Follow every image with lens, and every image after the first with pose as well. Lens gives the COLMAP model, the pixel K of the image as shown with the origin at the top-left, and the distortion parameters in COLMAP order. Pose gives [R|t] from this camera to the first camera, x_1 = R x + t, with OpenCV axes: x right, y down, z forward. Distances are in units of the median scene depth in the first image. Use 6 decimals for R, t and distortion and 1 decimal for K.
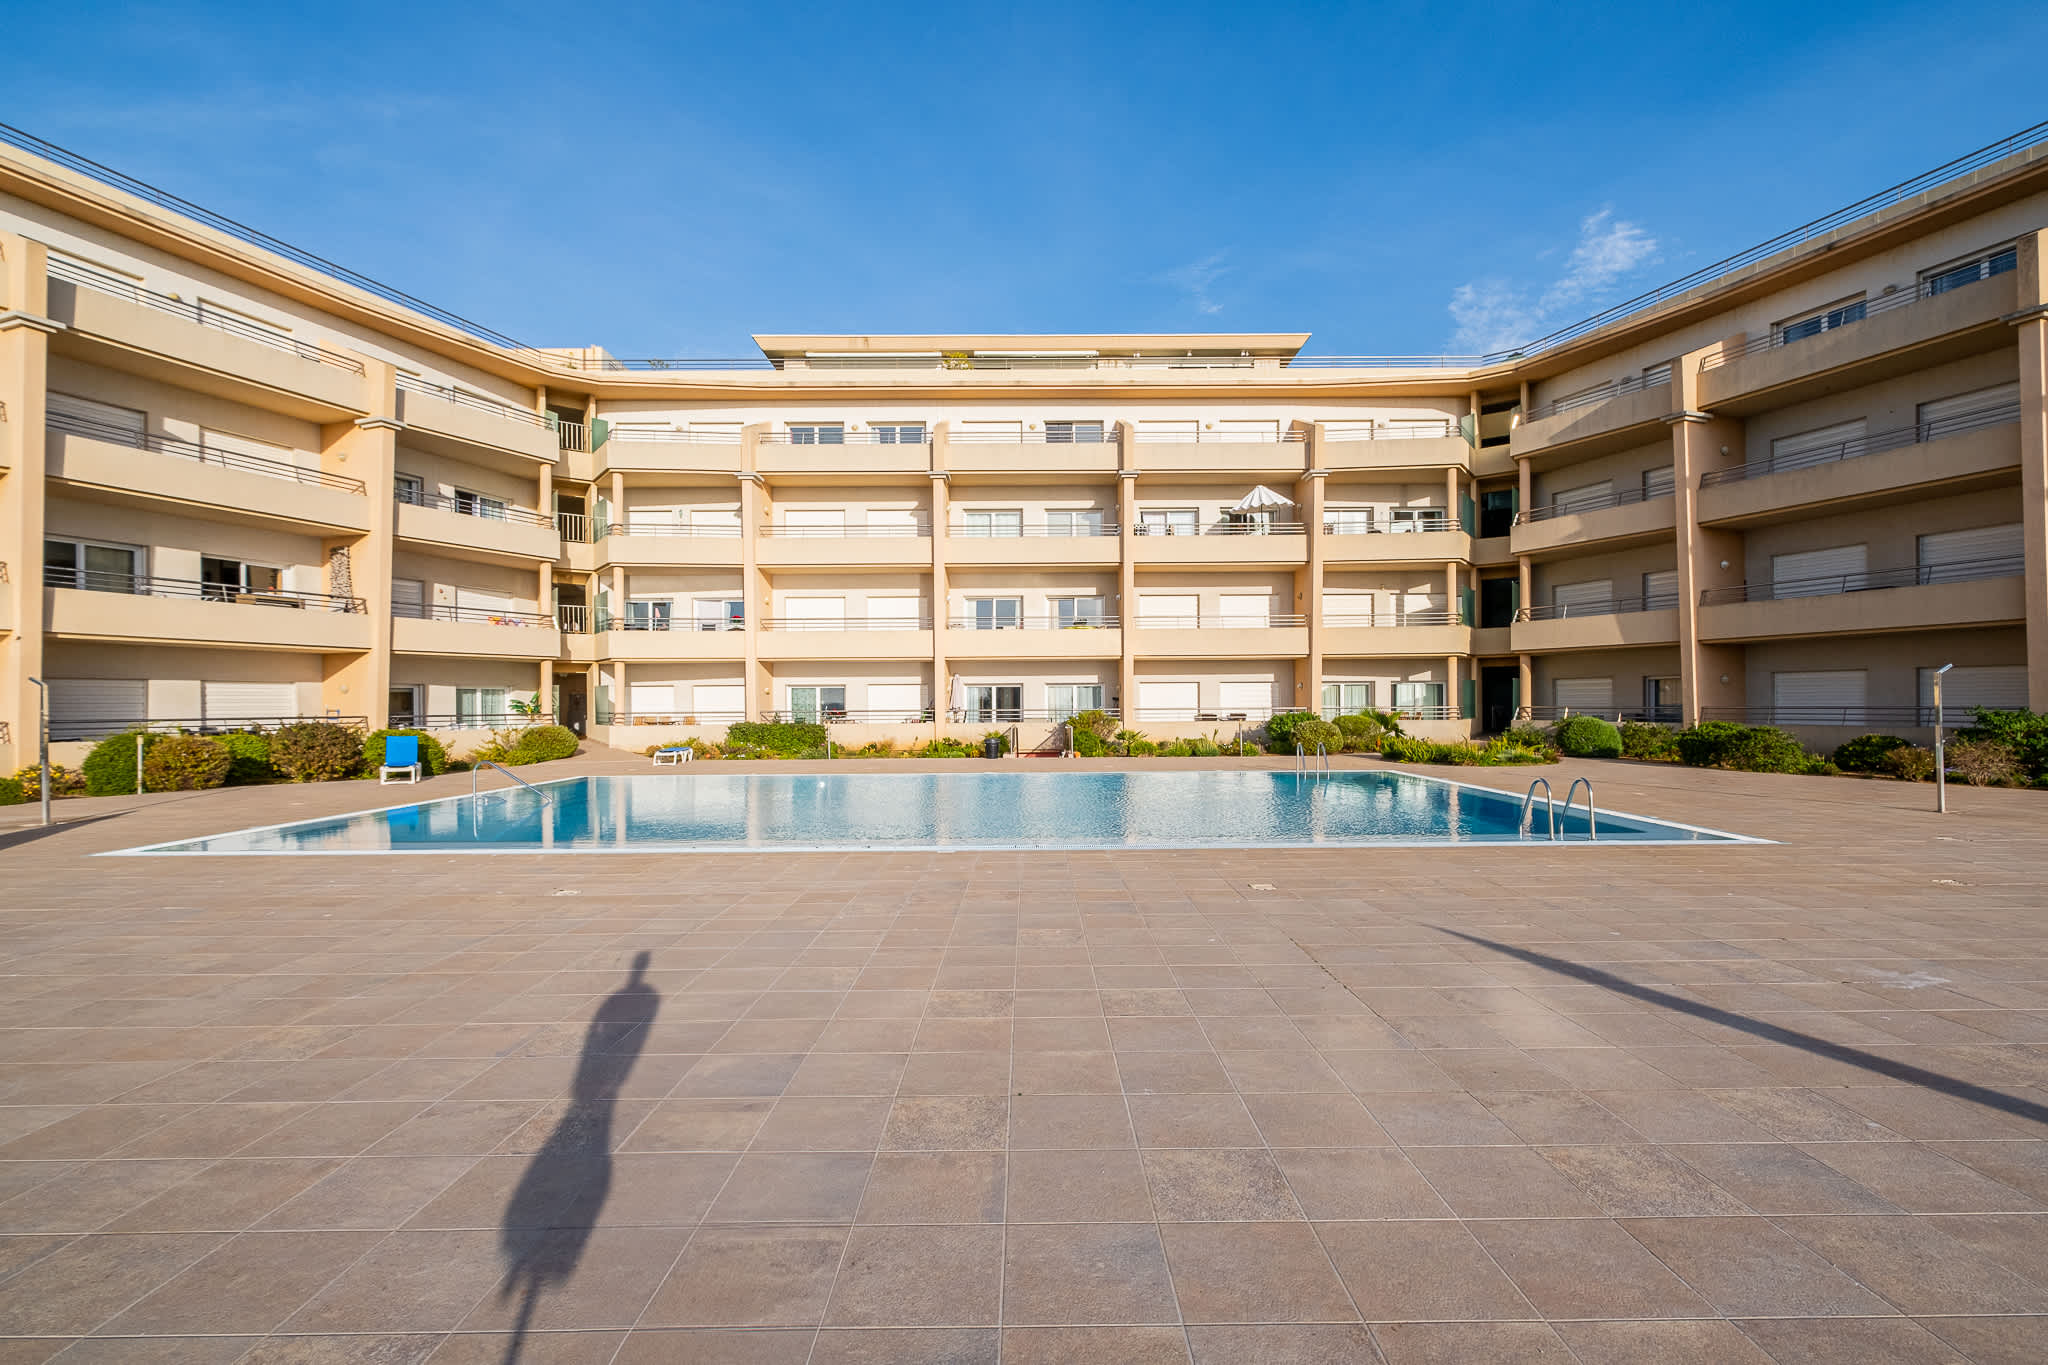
lens RADIAL K [[911.4, 0, 1022.2], [0, 911.4, 694.7], [0, 0, 1]] dist [0.001187, 0.000685]
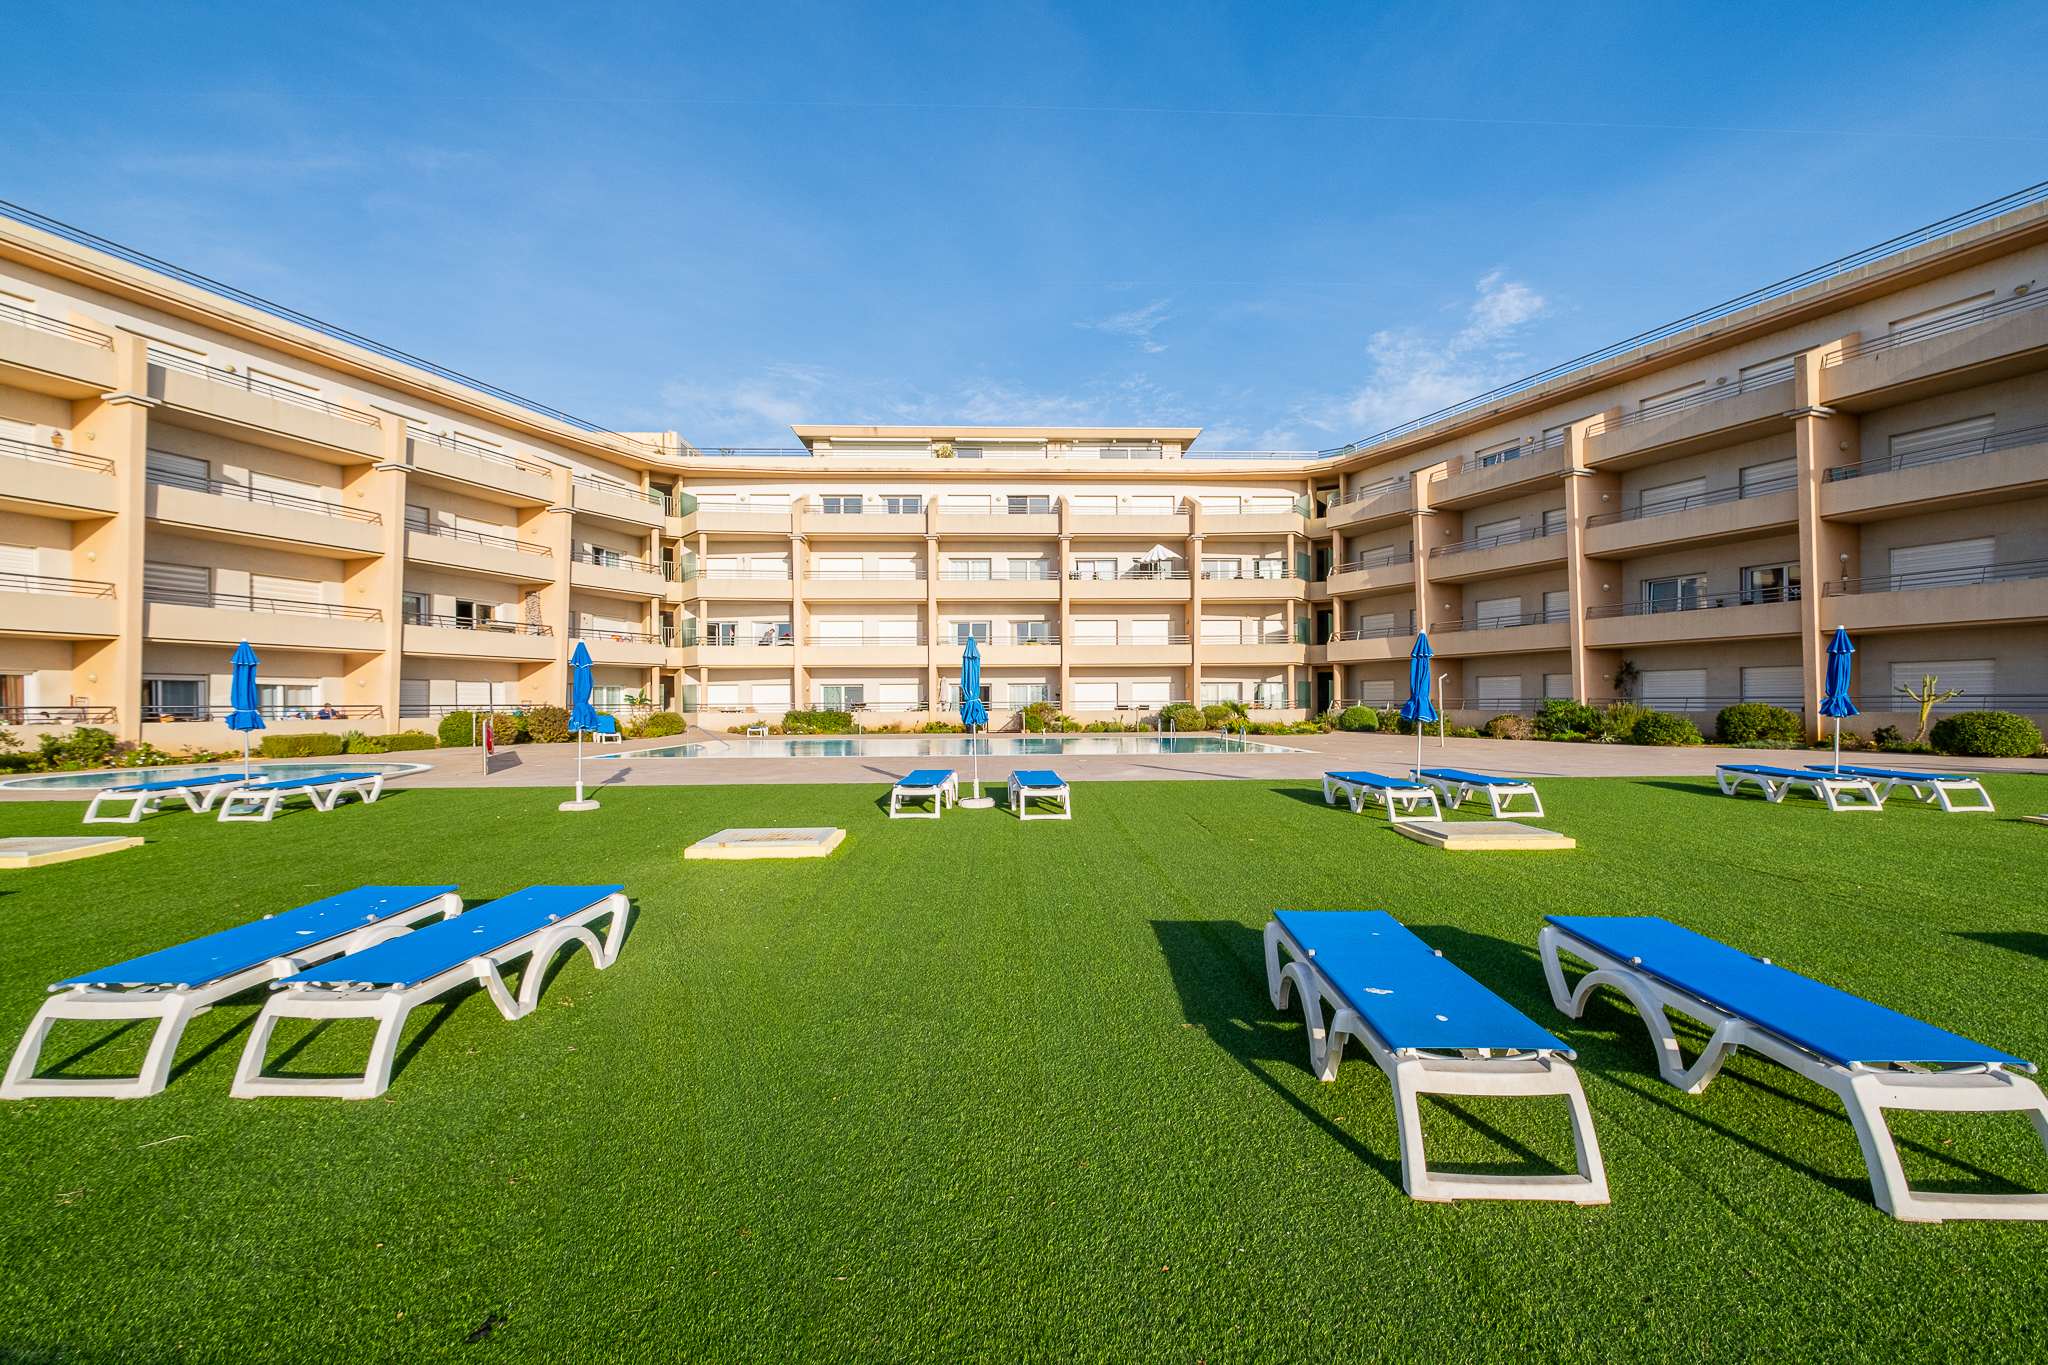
lens RADIAL K [[887.6, 0, 1012.6], [0, 887.6, 683.8], [0, 0, 1]] dist [0.000532, 0.000063]
pose [[0.999626, 0.001277, 0.027302, -0.003899], [-0.000918, 0.999913, -0.013163, 0.006124], [-0.027316, 0.013133, 0.999541, -0.372556]]
